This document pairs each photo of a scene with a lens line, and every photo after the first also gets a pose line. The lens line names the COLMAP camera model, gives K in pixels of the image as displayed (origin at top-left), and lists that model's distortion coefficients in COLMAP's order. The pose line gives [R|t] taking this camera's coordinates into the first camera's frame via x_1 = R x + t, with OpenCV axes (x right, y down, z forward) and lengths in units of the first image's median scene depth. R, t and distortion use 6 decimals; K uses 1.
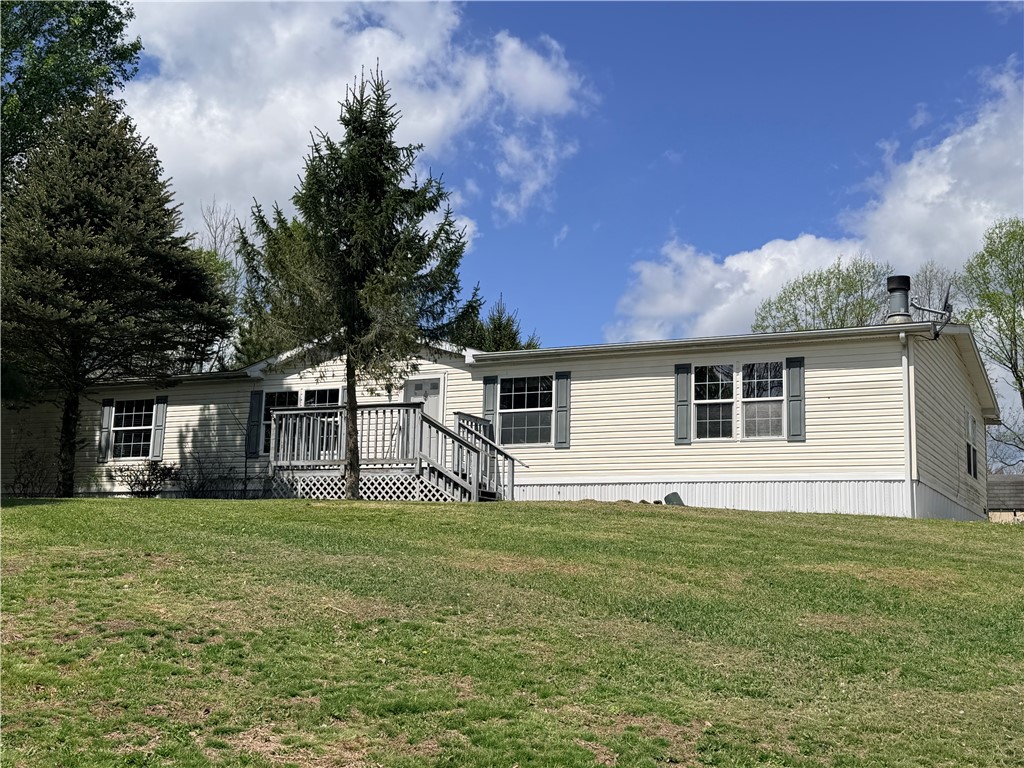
lens RADIAL K [[1268.7, 0, 511.6], [0, 1268.7, 382.4], [0, 0, 1]] dist [-0.028701, 0.000000]
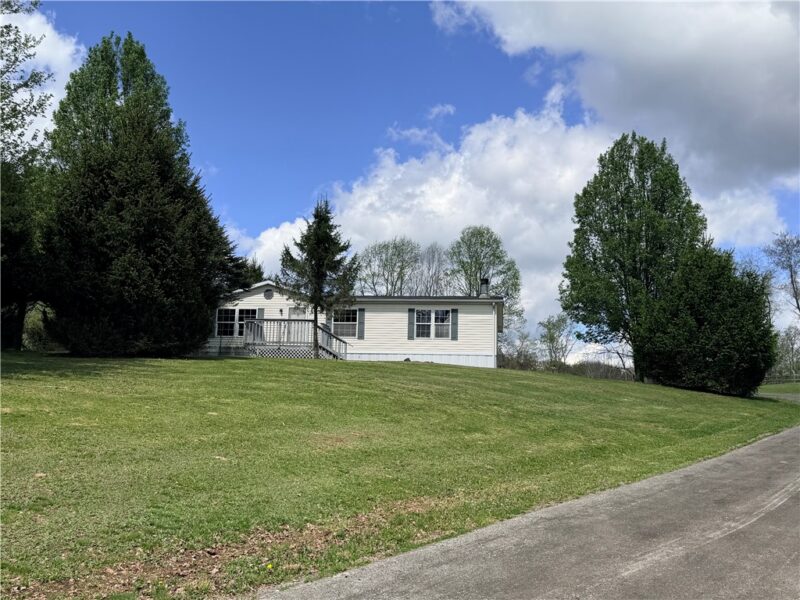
lens RADIAL K [[772.2, 0, 400.4], [0, 772.2, 300.8], [0, 0, 1]] dist [0.004963, 0.000000]
pose [[0.936787, 0.043817, 0.347145, -0.447394], [-0.053377, 0.998412, 0.018021, -0.058942], [-0.345804, -0.035411, 0.937638, -0.493025]]
